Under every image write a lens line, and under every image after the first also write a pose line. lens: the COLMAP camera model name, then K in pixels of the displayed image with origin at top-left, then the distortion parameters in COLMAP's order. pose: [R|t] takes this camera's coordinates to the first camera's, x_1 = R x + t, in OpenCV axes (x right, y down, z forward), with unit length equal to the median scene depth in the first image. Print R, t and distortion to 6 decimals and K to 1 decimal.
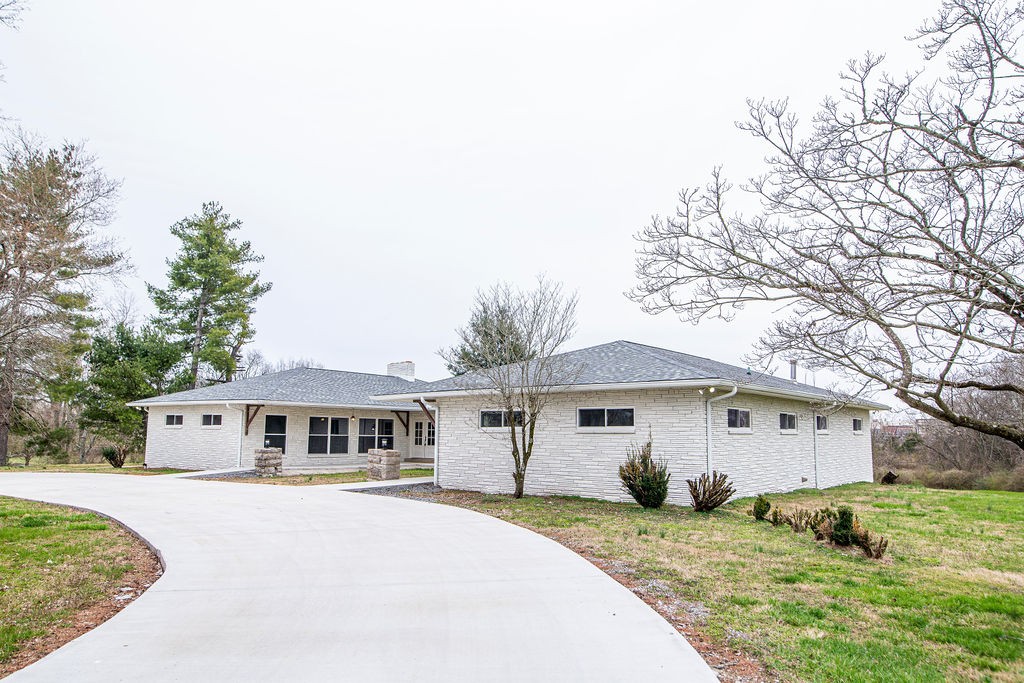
lens RADIAL K [[711.4, 0, 497.8], [0, 711.4, 343.6], [0, 0, 1]] dist [-0.051507, 0.037227]
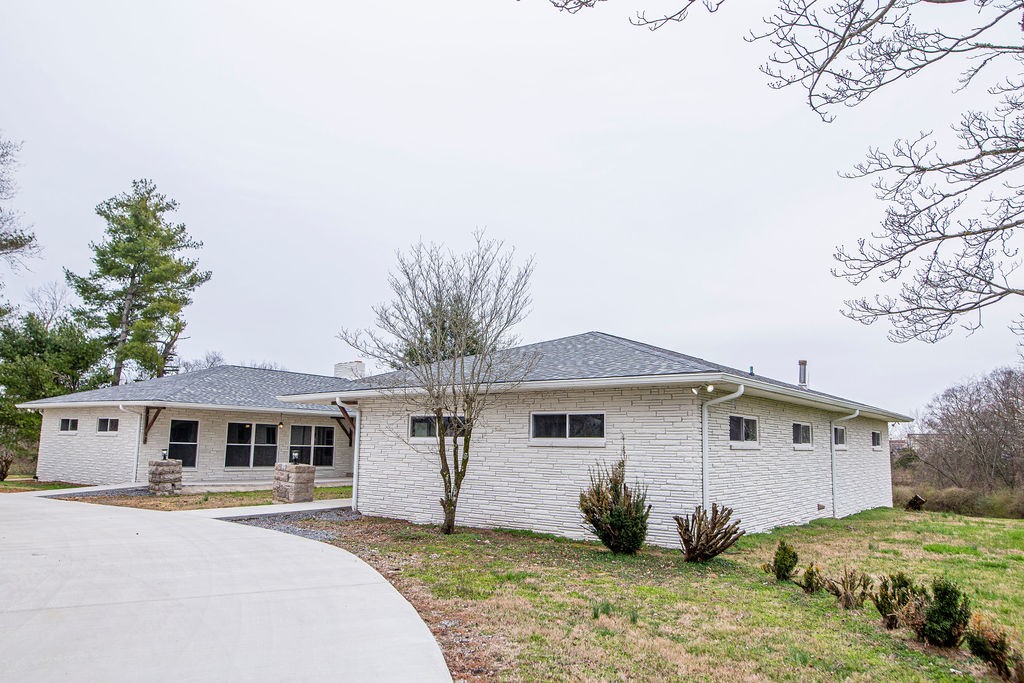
lens RADIAL K [[725.3, 0, 499.8], [0, 725.3, 343.3], [0, 0, 1]] dist [-0.046633, 0.035400]
pose [[0.999657, 0.013141, 0.022662, 0.036575], [-0.012853, 0.999835, -0.012824, 0.016306], [-0.022826, 0.012528, 0.999661, 0.138463]]
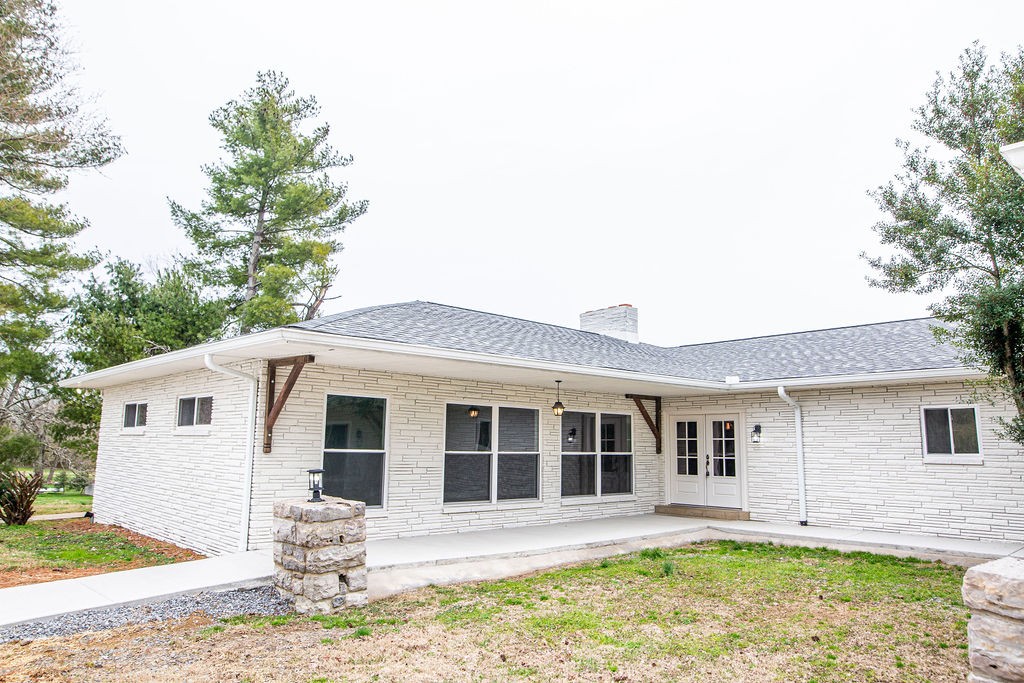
lens RADIAL K [[711.4, 0, 497.8], [0, 711.4, 343.6], [0, 0, 1]] dist [-0.051507, 0.037227]
pose [[0.988791, -0.016857, -0.148352, -0.184612], [0.014224, 0.999722, -0.018791, 0.080080], [0.148628, 0.016470, 0.988756, 0.639636]]
